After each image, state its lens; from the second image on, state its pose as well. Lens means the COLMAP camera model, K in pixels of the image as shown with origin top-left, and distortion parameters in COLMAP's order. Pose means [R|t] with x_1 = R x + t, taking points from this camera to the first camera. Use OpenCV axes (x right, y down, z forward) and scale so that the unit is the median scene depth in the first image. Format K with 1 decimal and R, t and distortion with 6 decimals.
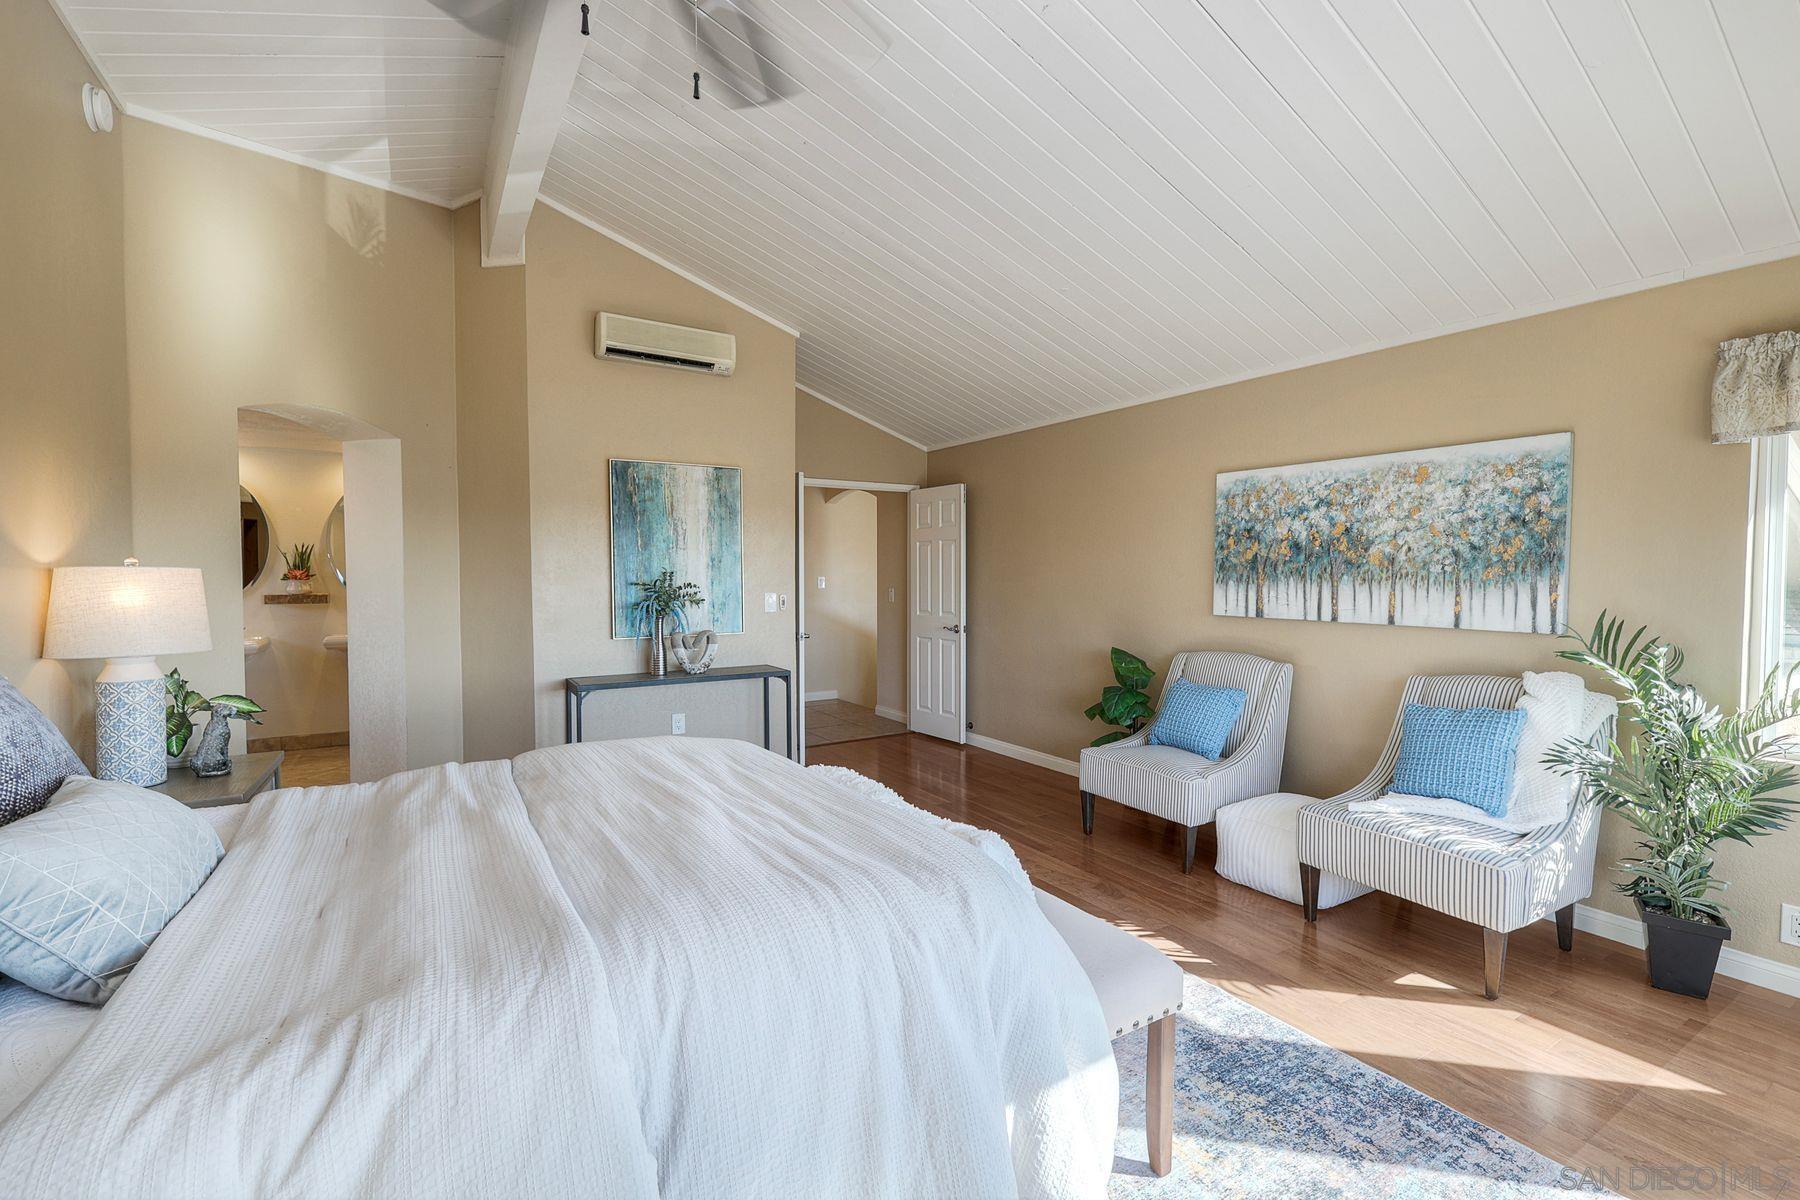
lens RADIAL K [[800.5, 0, 894.5], [0, 800.5, 597.8], [0, 0, 1]] dist [0.002340, -0.000141]
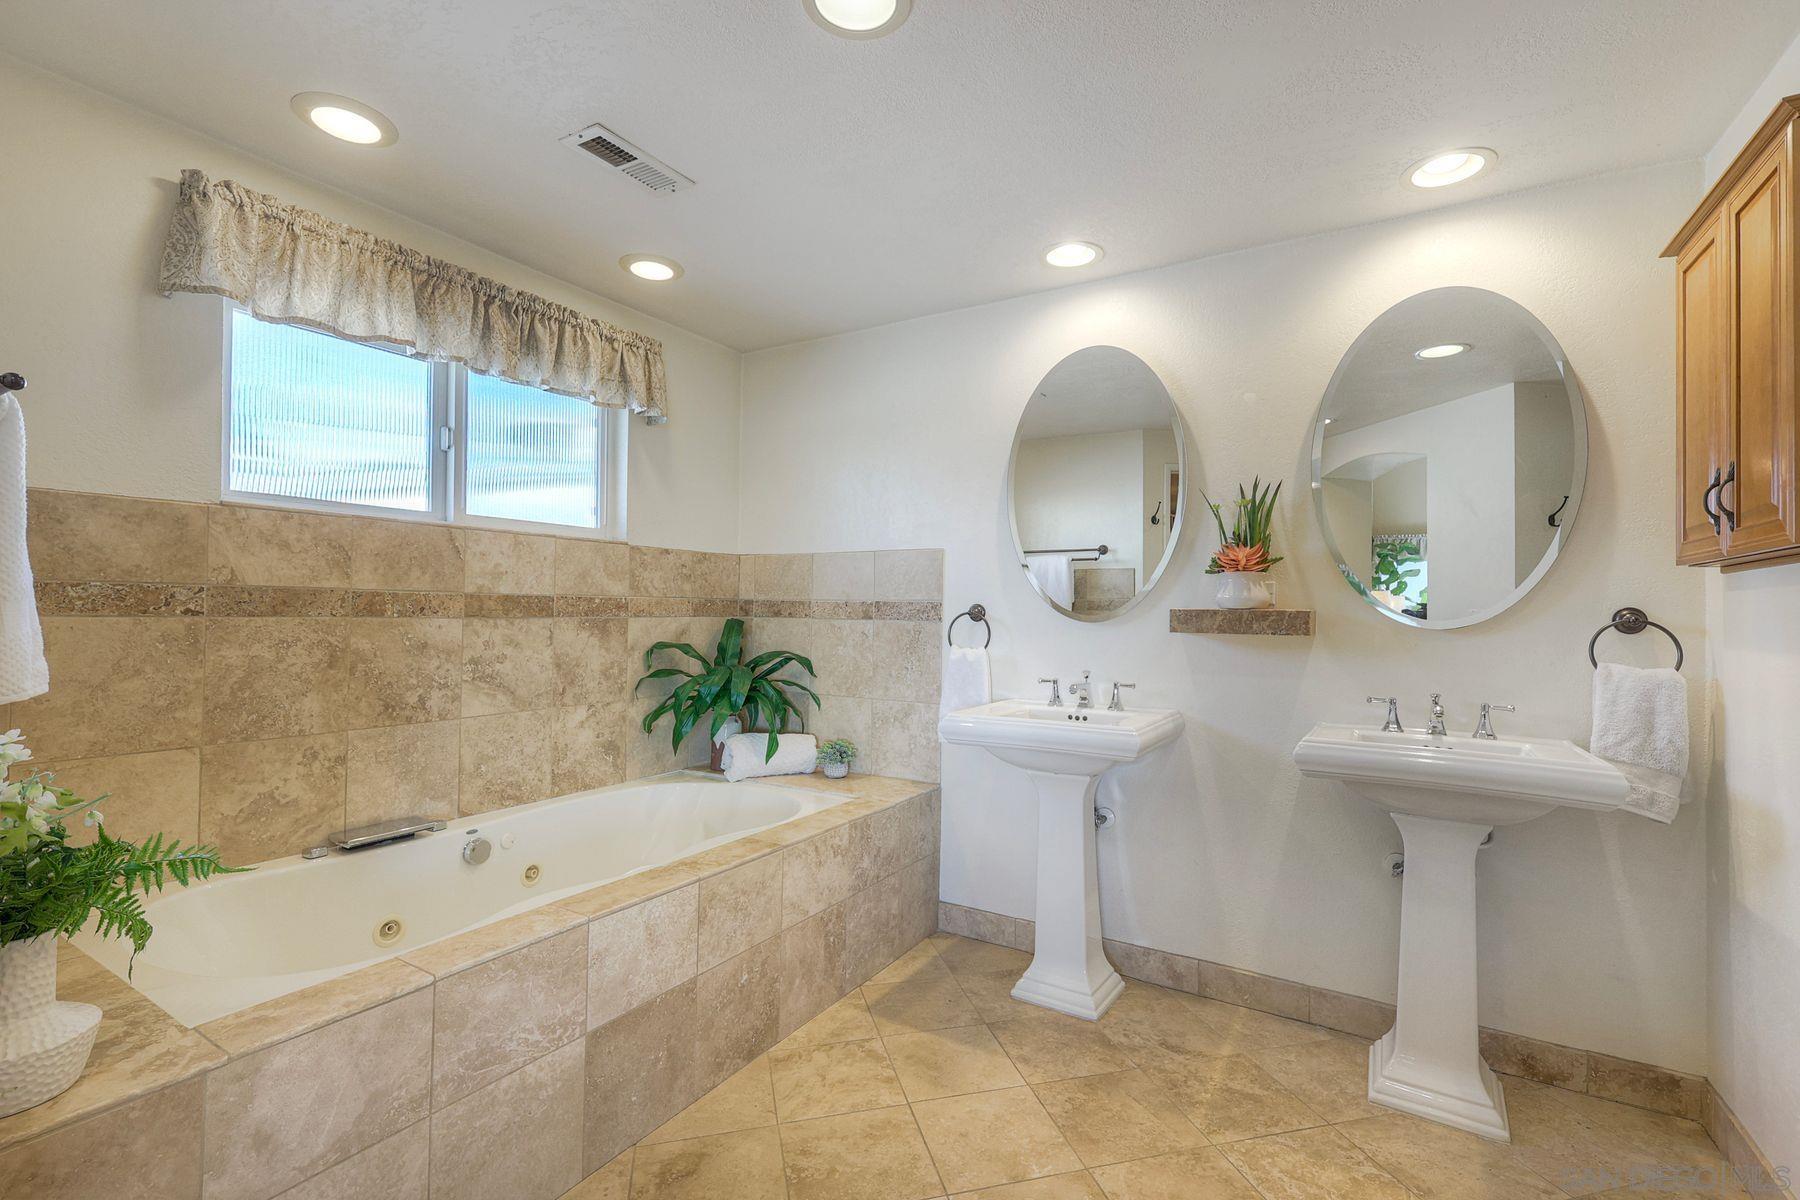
lens RADIAL K [[800.5, 0, 907.0], [0, 800.5, 605.6], [0, 0, 1]] dist [0.002340, -0.000141]
pose [[0.434105, -0.008172, -0.900825, -0.573195], [-0.037724, 0.998917, -0.027242, 0.012934], [0.900072, 0.045809, 0.433326, 0.845531]]
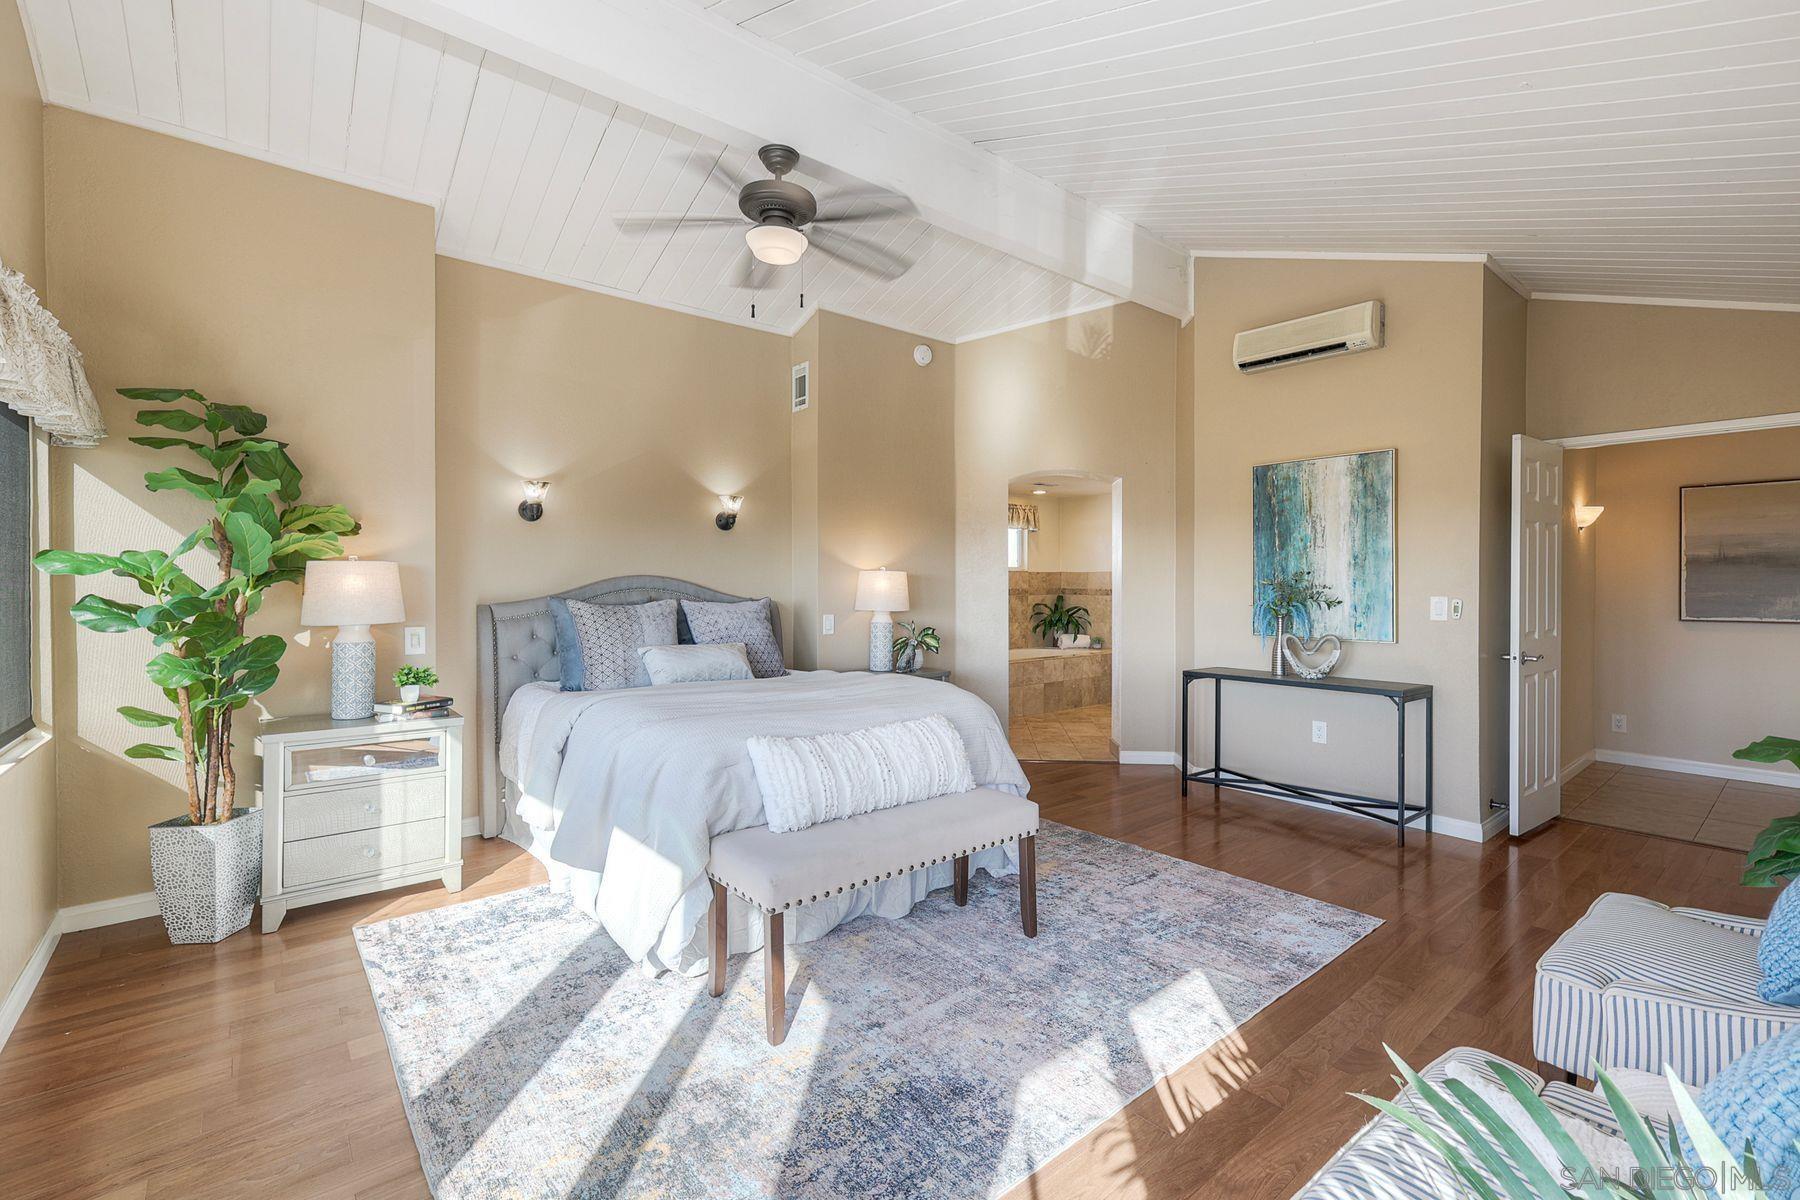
lens RADIAL K [[800.5, 0, 900.6], [0, 800.5, 587.9], [0, 0, 1]] dist [0.002340, -0.000141]
pose [[0.119113, 0.006892, -0.992857, 0.617008], [-0.032478, 0.999468, 0.003042, -0.000026], [0.992349, 0.031884, 0.119273, 0.398196]]
